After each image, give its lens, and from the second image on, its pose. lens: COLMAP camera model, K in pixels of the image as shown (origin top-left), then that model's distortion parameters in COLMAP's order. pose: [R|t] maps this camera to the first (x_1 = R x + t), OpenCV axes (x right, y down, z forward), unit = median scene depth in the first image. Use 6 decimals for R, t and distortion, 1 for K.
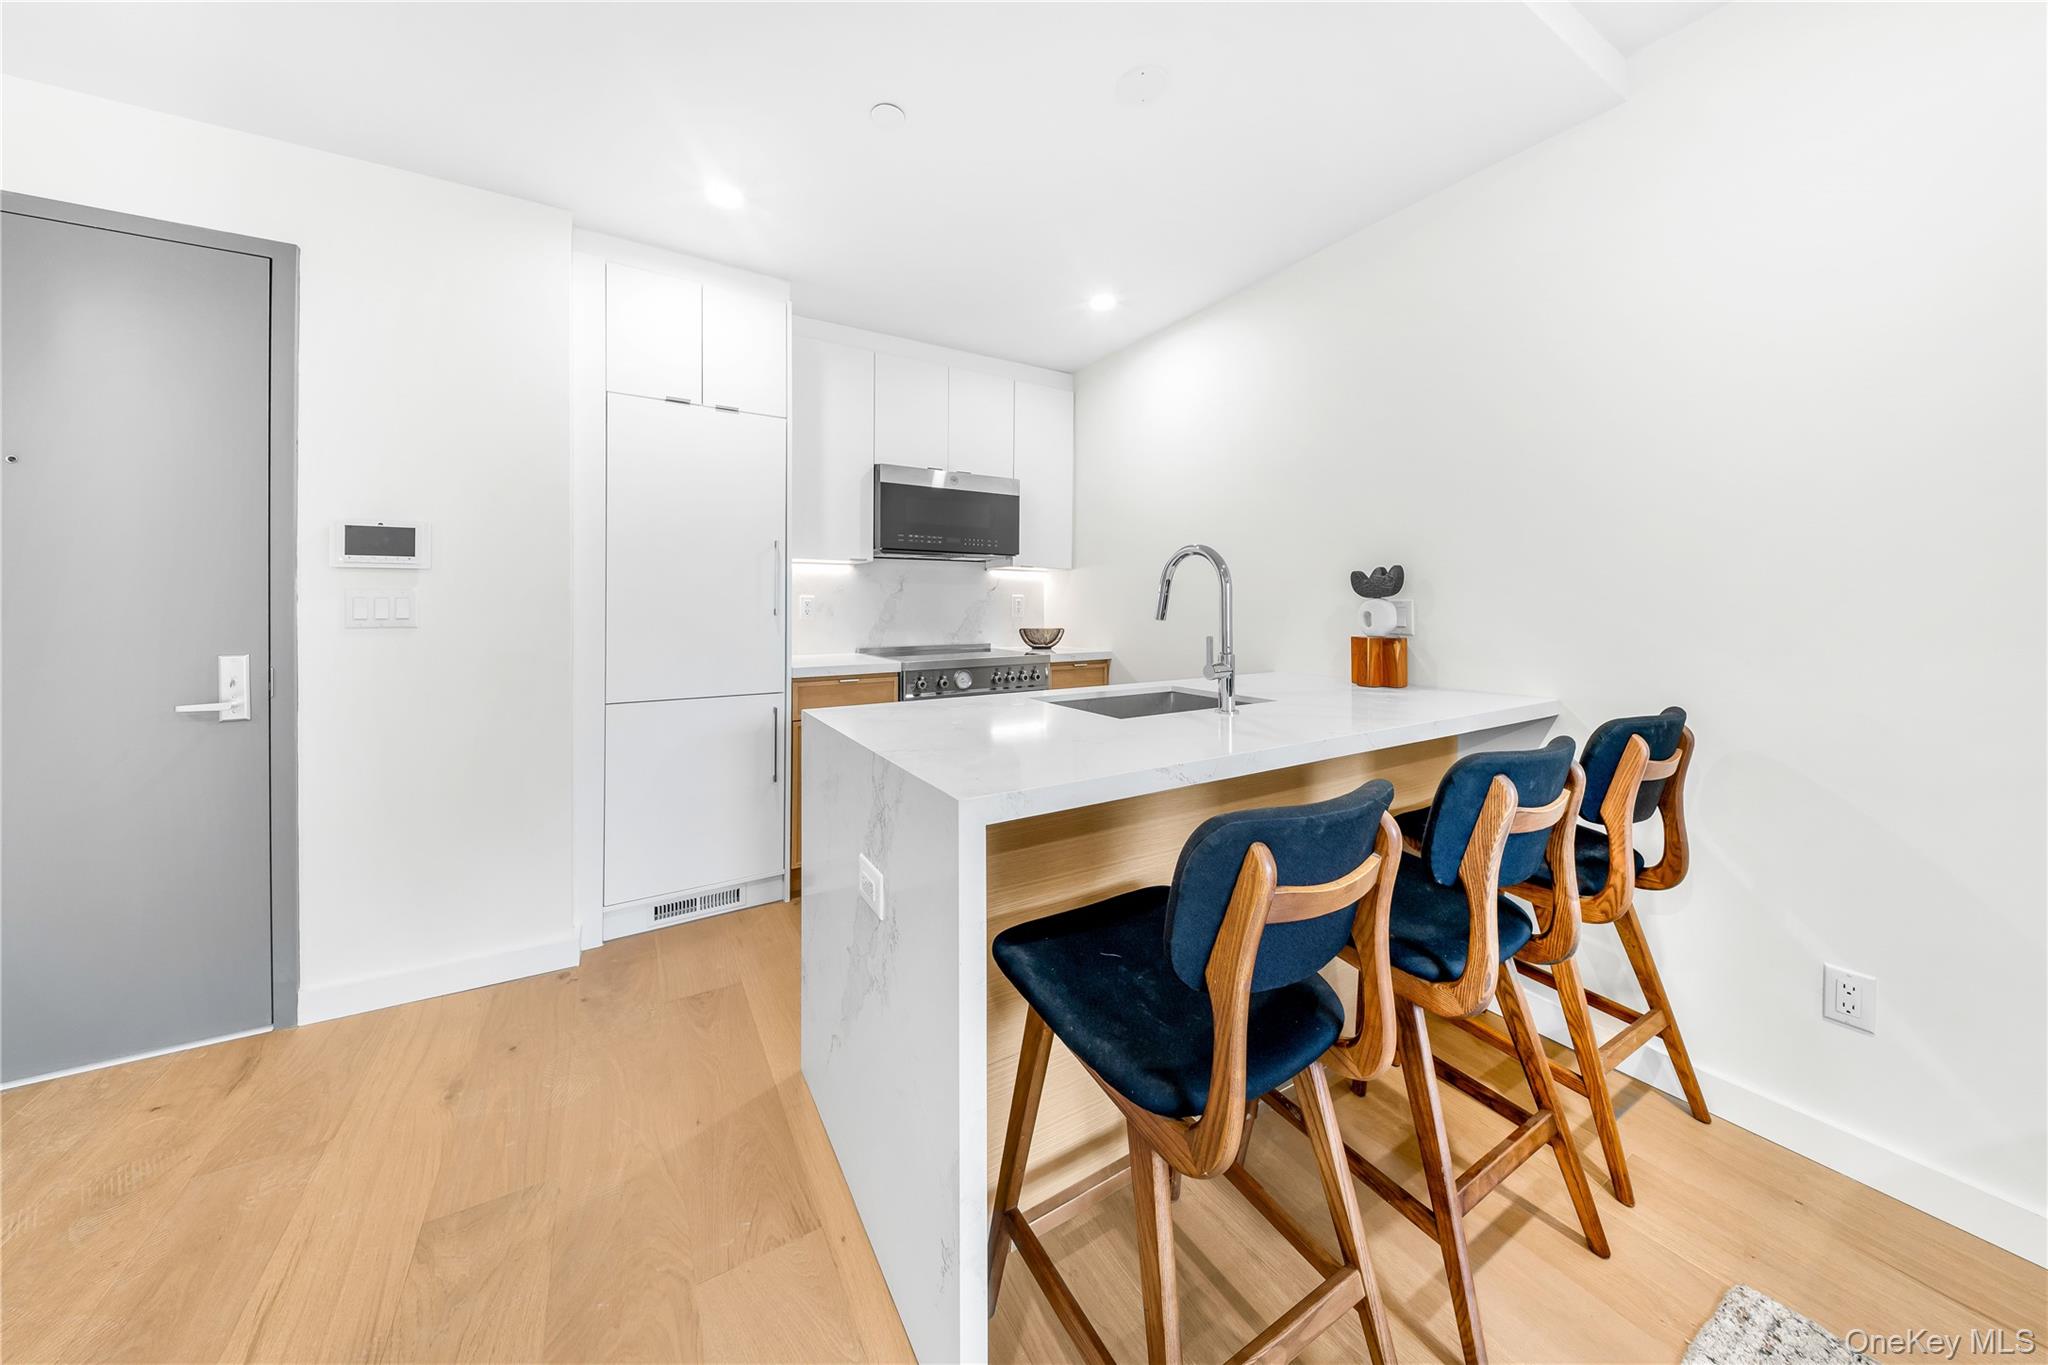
lens RADIAL K [[660.1, 0, 985.6], [0, 660.1, 597.6], [0, 0, 1]] dist [-0.006988, -0.000080]
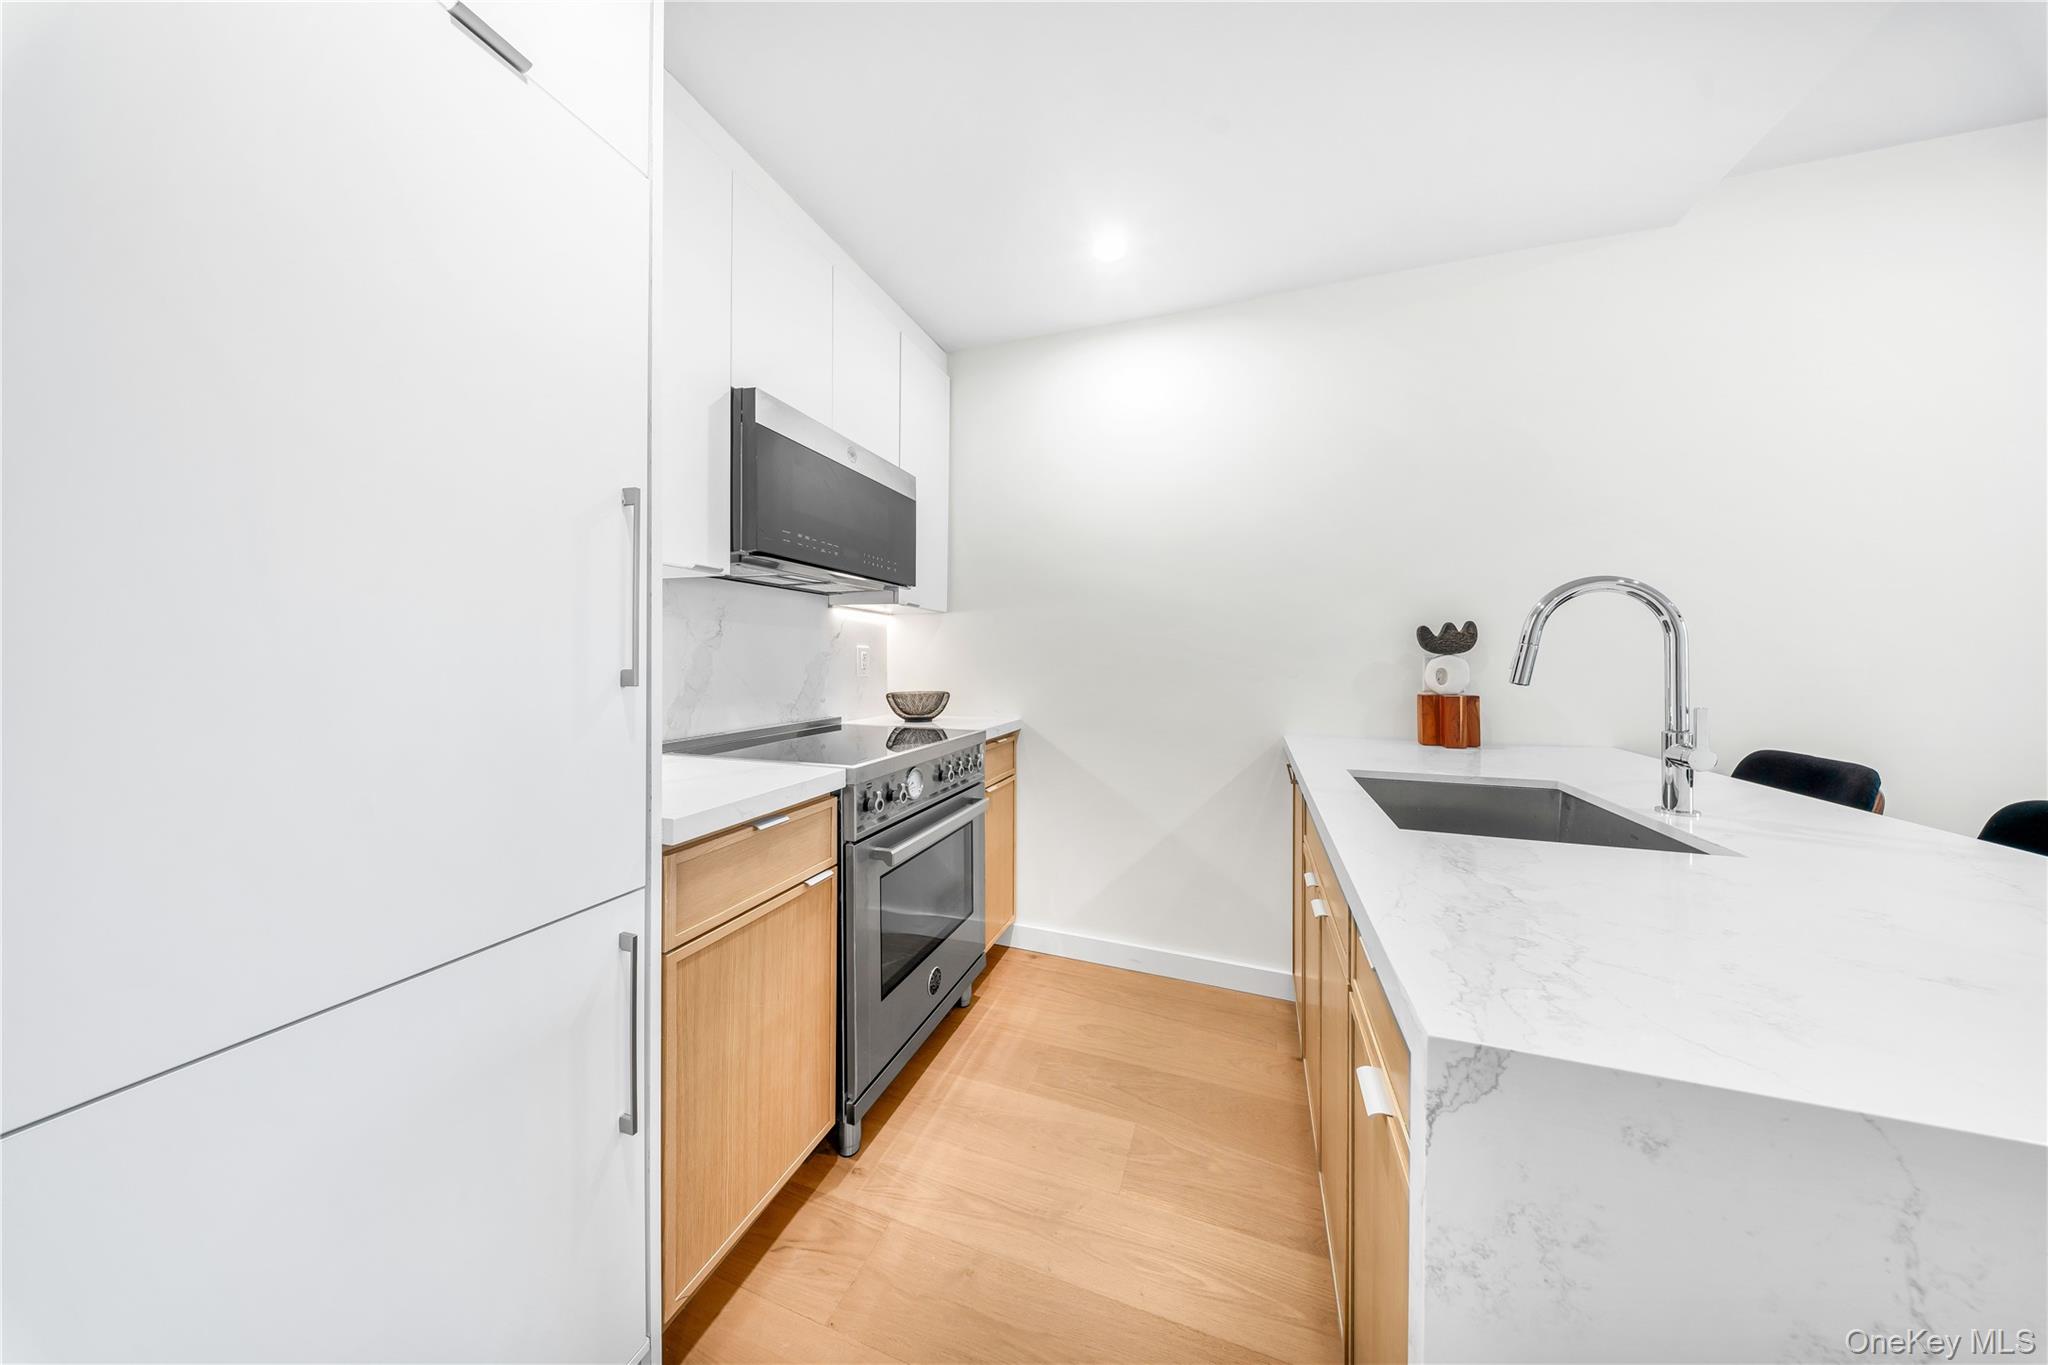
lens RADIAL K [[624.4, 0, 1018.8], [0, 624.4, 652.3], [0, 0, 1]] dist [-0.001872, -0.000247]
pose [[0.748999, 0.010379, 0.662490, -0.363818], [-0.010507, 0.999938, -0.003786, 0.005642], [-0.662488, -0.004125, 0.749061, 0.550941]]
